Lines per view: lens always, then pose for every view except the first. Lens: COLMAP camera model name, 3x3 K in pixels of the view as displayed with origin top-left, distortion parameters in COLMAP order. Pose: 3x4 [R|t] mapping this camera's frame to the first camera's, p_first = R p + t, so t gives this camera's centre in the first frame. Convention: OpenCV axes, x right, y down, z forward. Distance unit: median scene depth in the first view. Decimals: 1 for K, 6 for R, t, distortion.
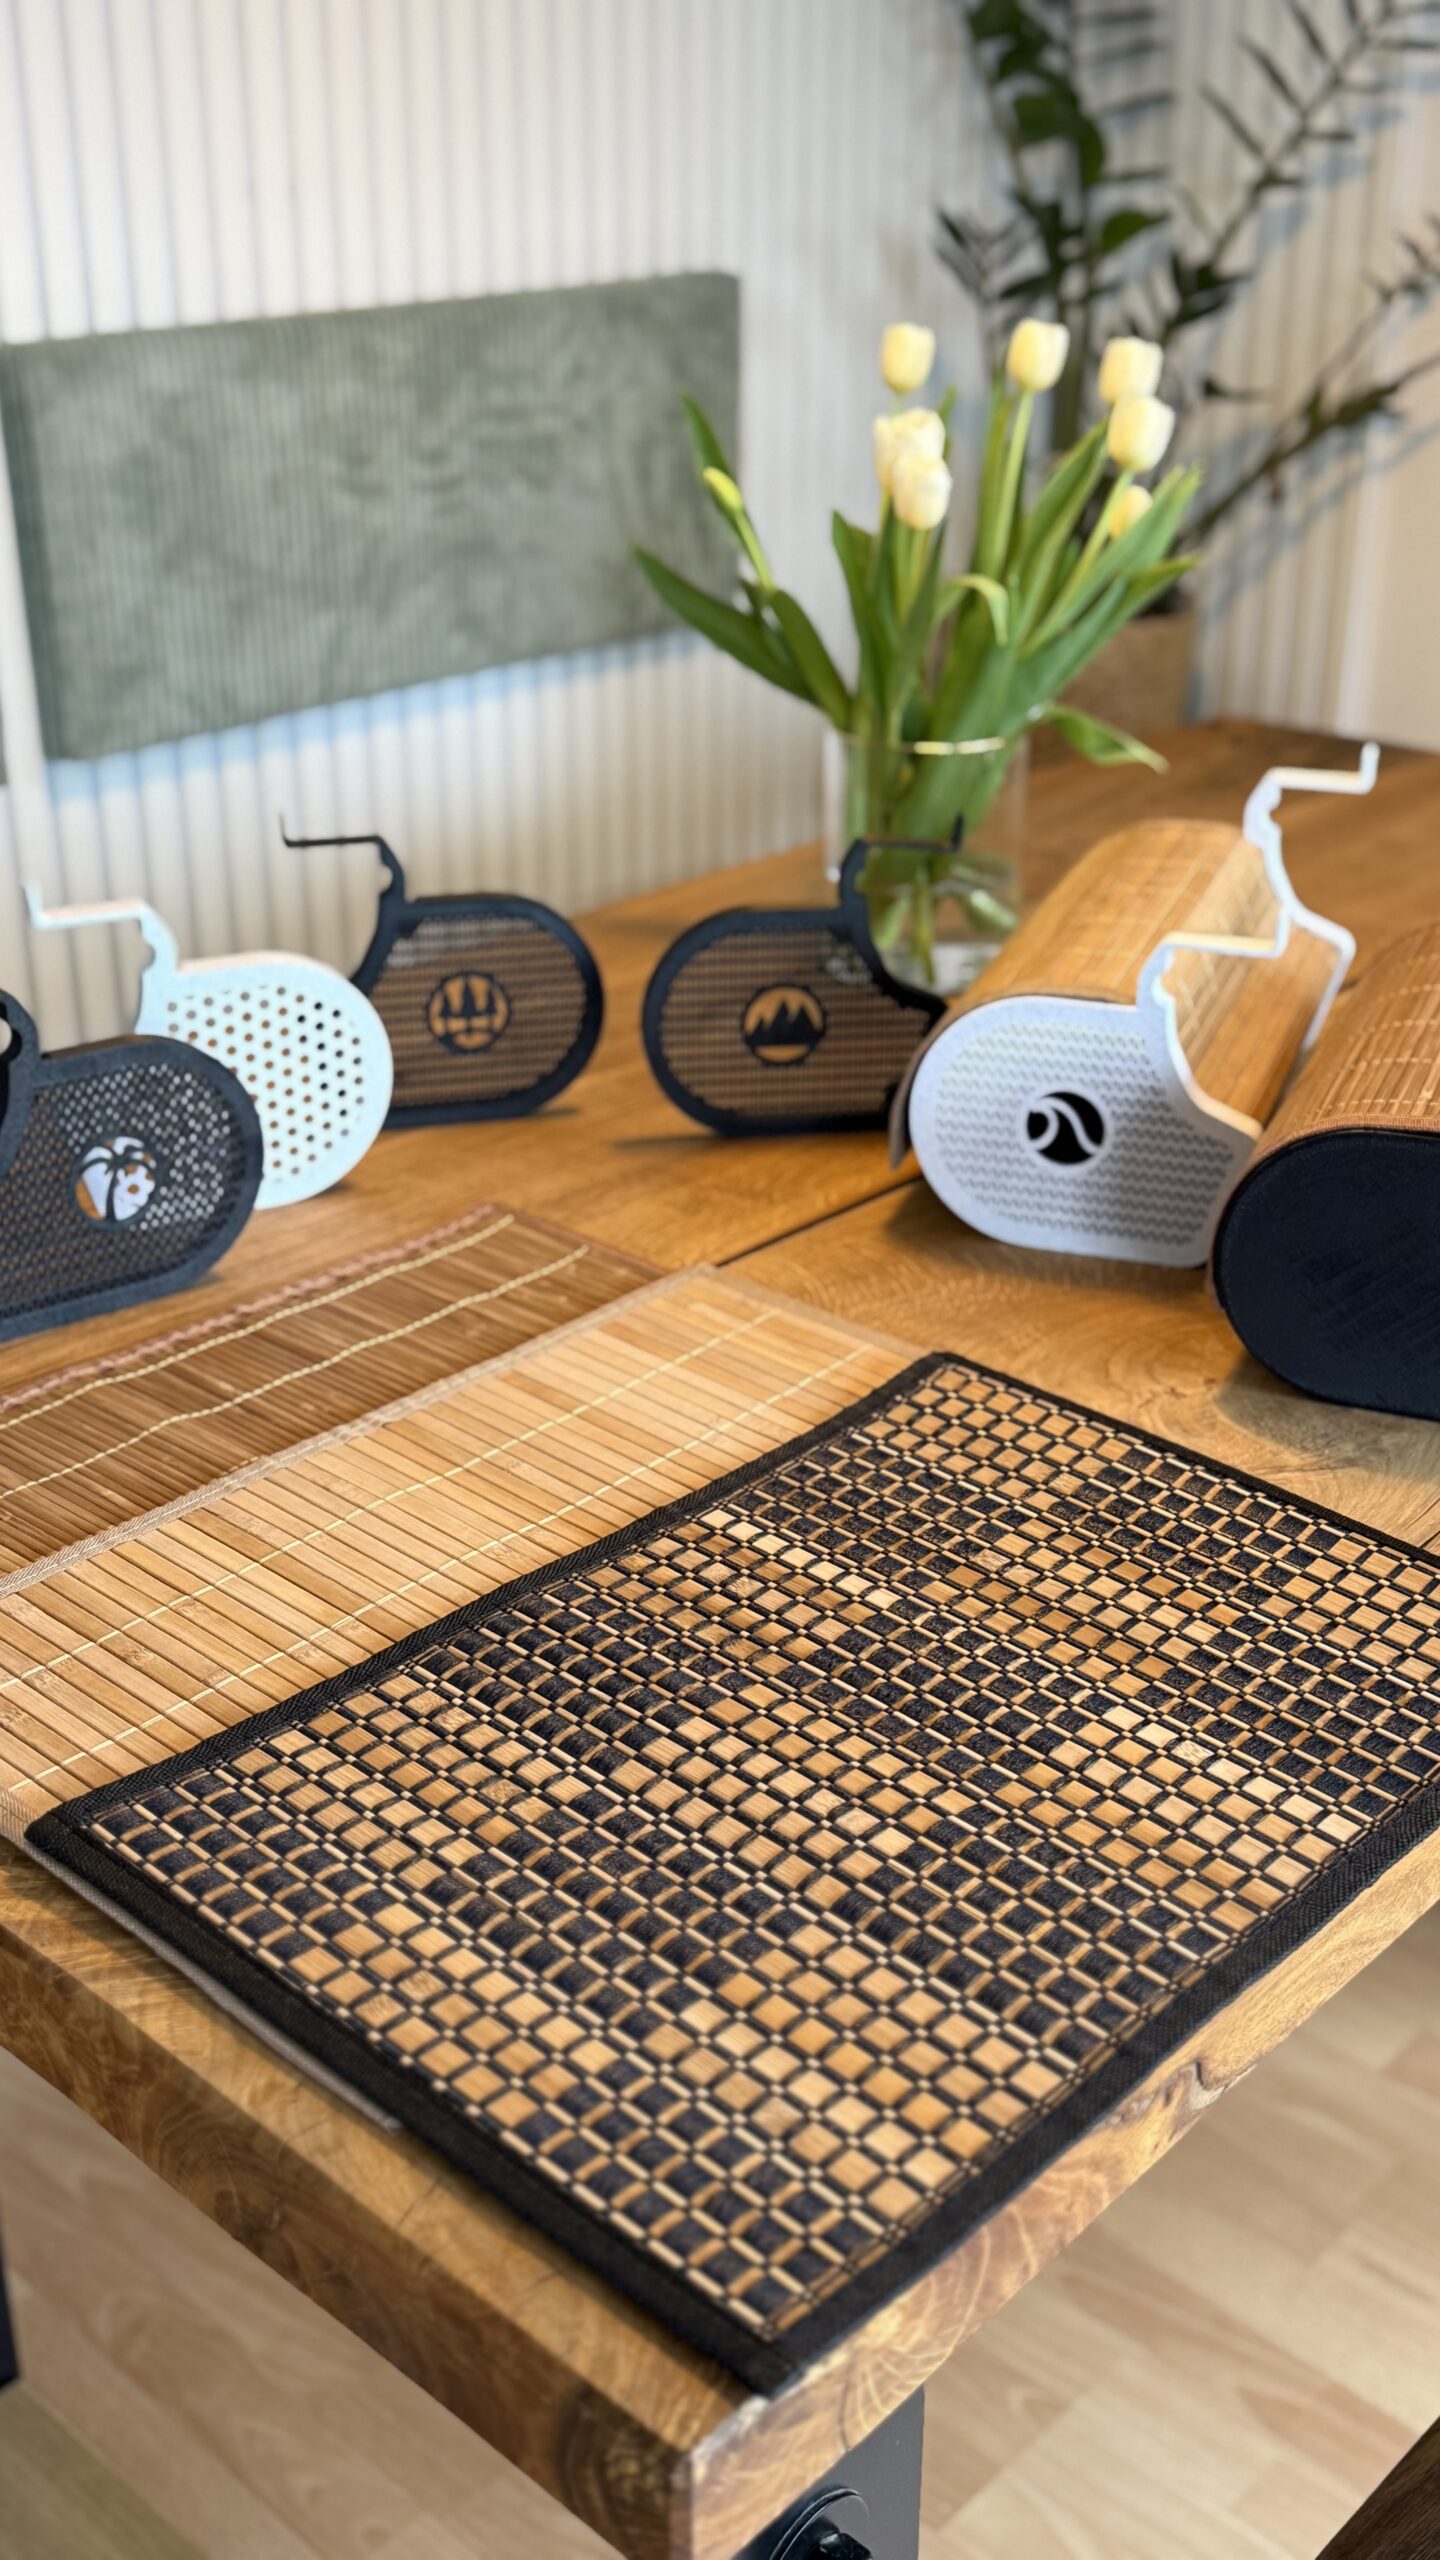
lens RADIAL K [[2610.5, 0, 720.0], [0, 2610.5, 1280.0], [0, 0, 1]] dist [0.198386, -0.499344]
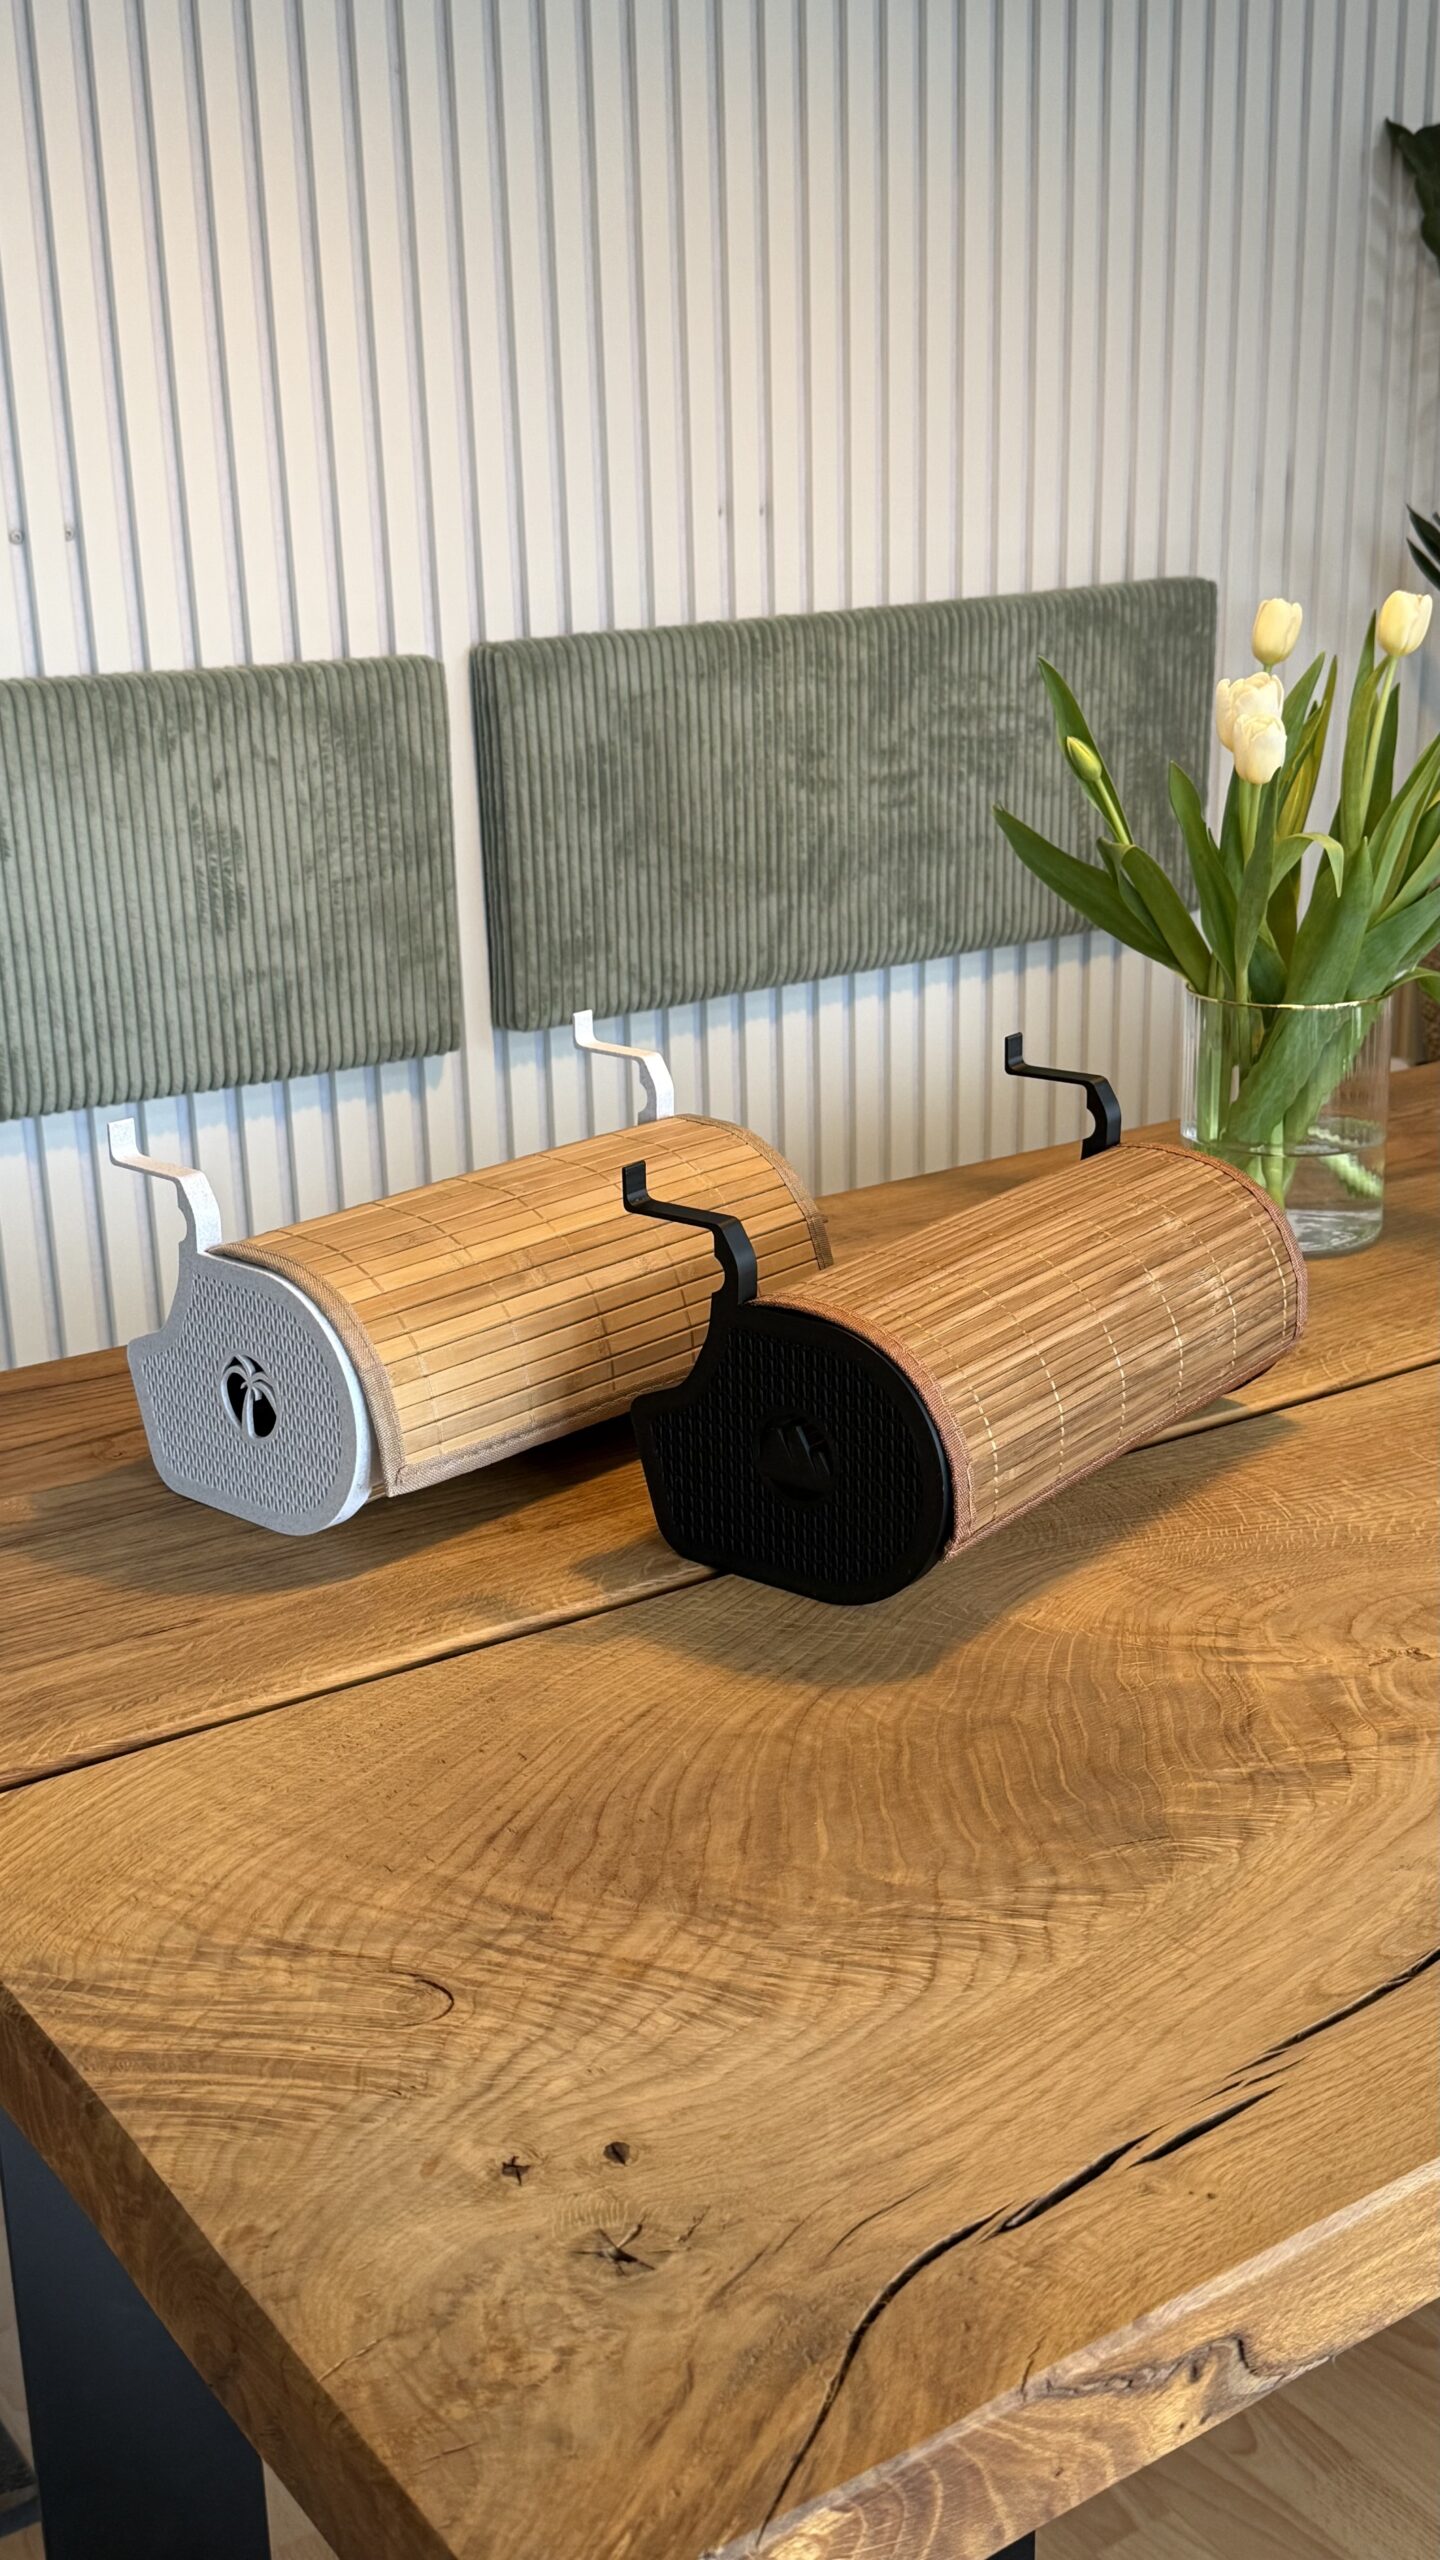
lens RADIAL K [[2610.5, 0, 720.0], [0, 2610.5, 1280.0], [0, 0, 1]] dist [0.198386, -0.499344]
pose [[0.974949, 0.044757, -0.217877, 0.105501], [-0.071047, 0.990895, -0.114366, 0.029257], [0.210774, 0.126981, 0.969252, 0.019253]]
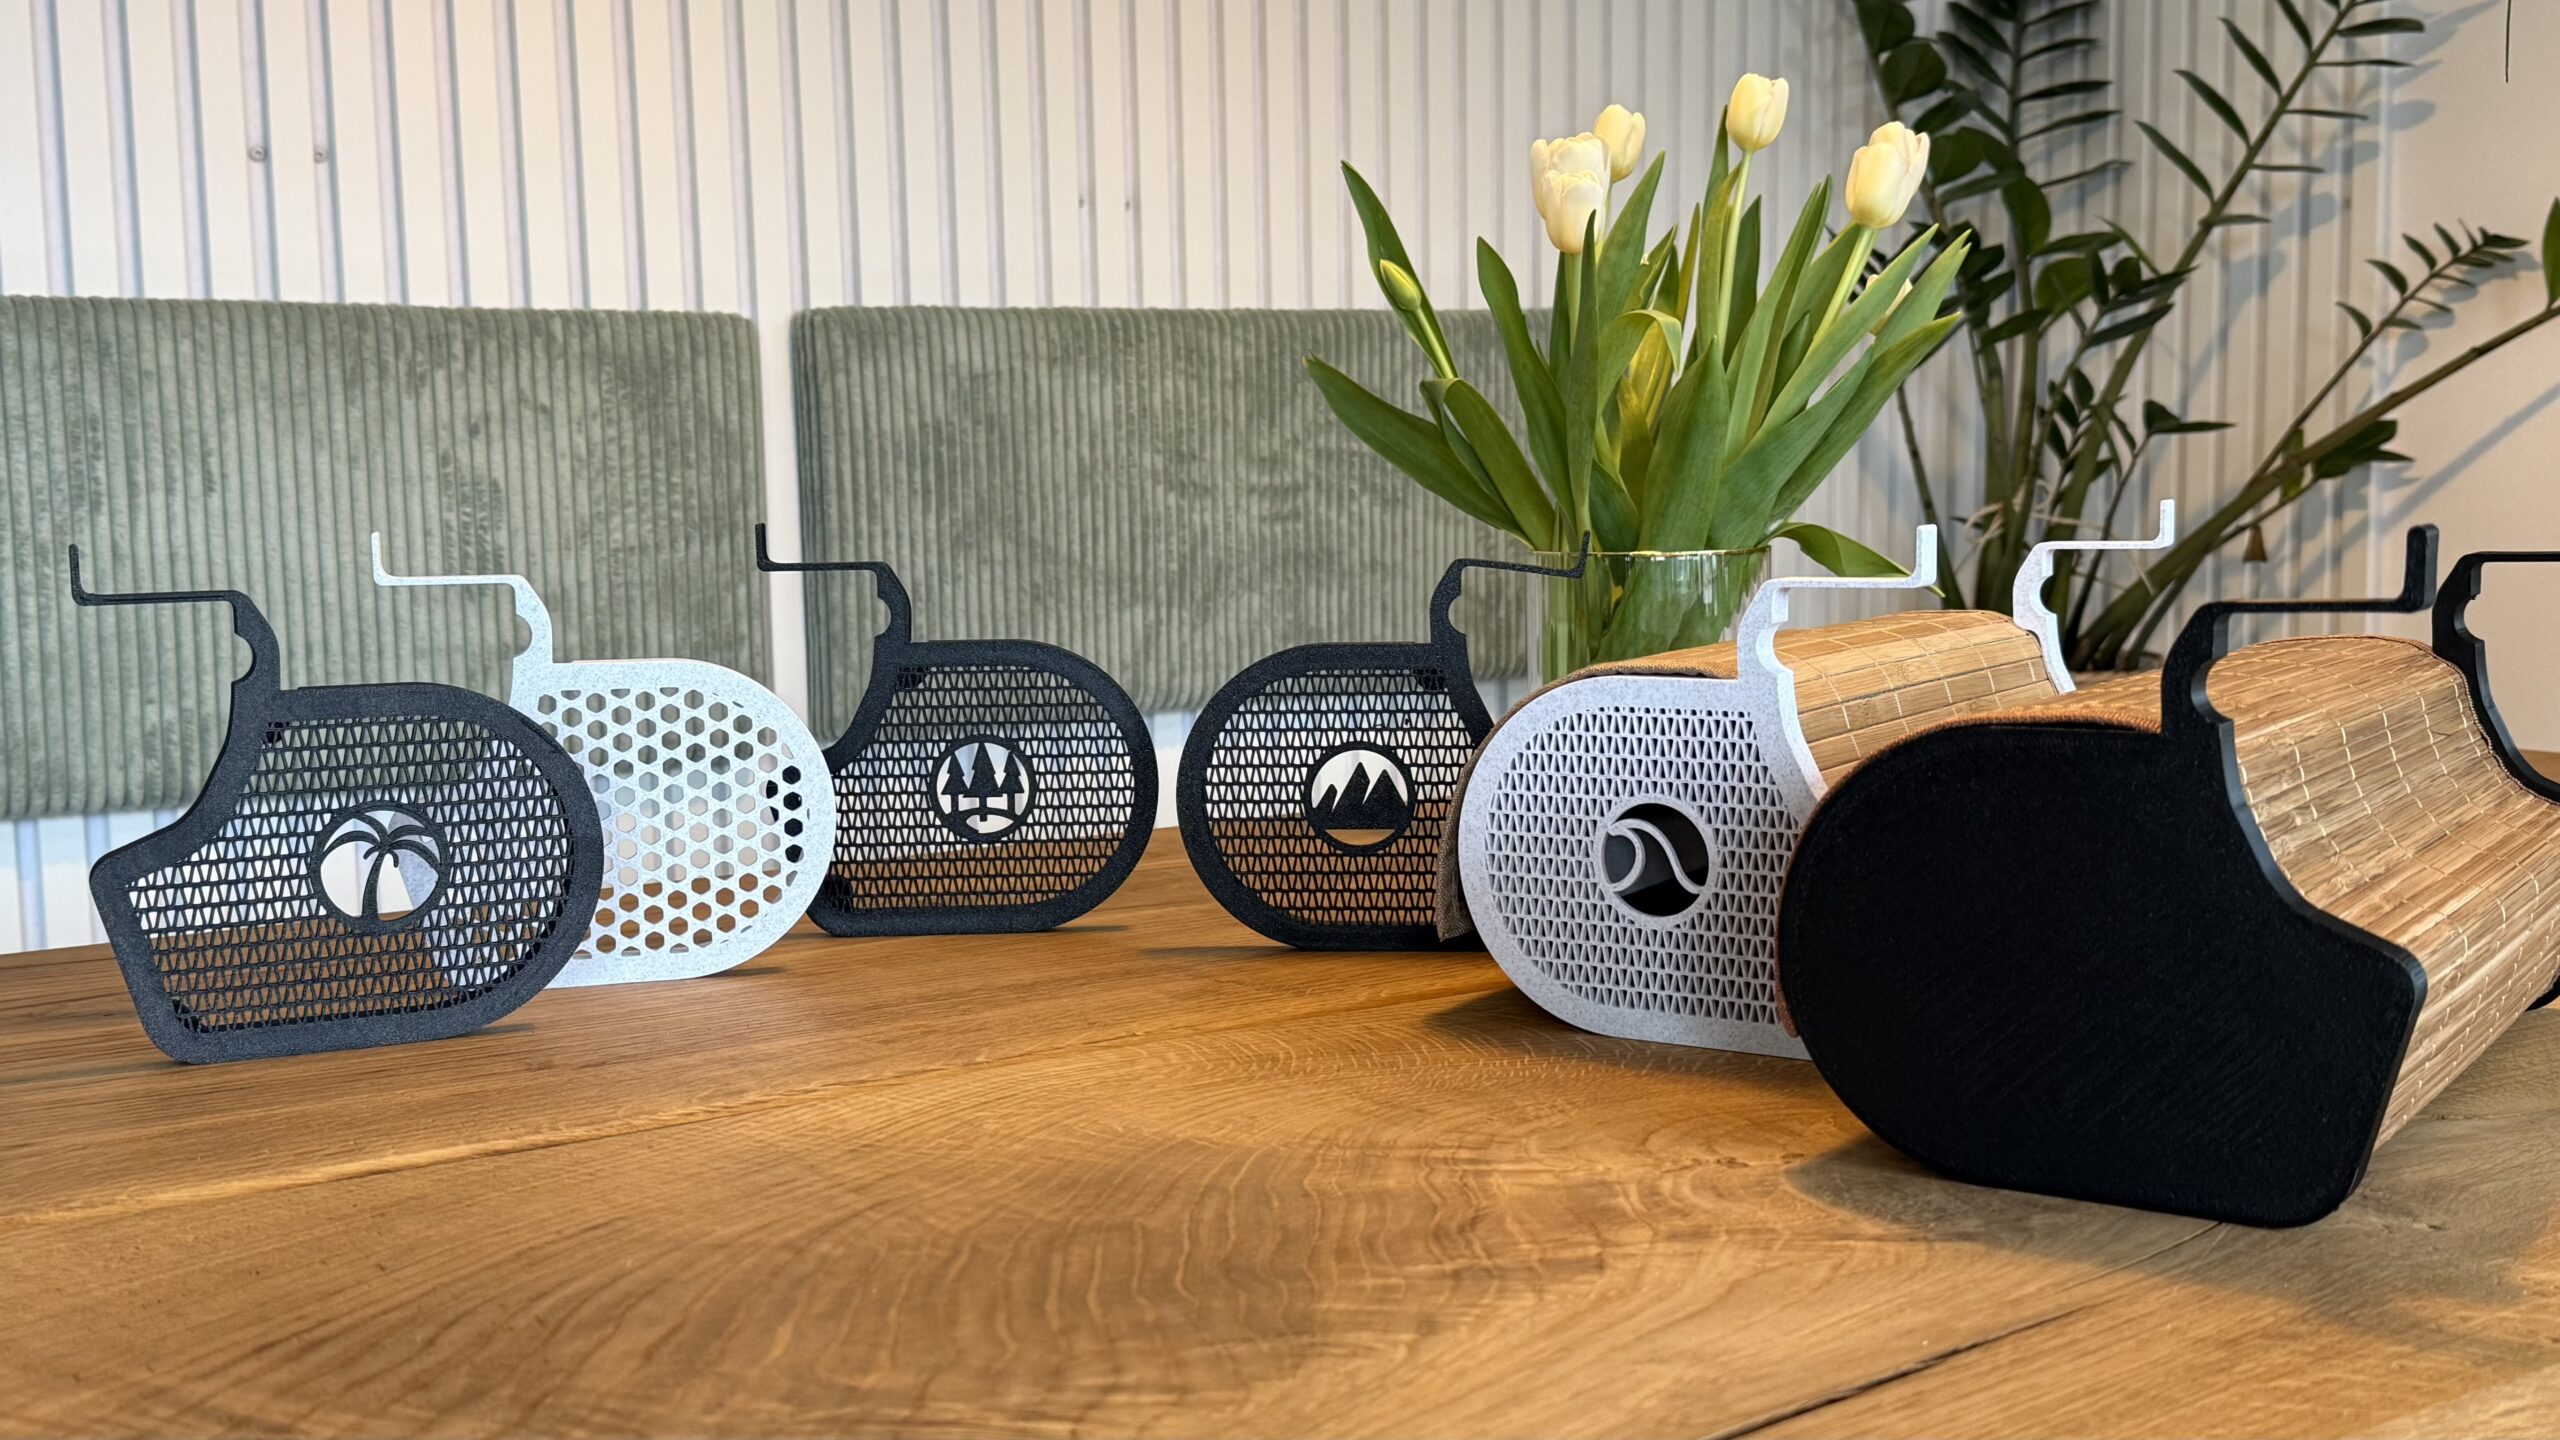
lens RADIAL K [[2632.0, 0, 1280.0], [0, 2632.0, 720.0], [0, 0, 1]] dist [0.194742, -0.399082]
pose [[0.977568, 0.006873, -0.210507, 0.162878], [-0.074189, 0.946646, -0.313621, 0.124844], [0.197120, 0.322203, 0.925921, 0.263902]]
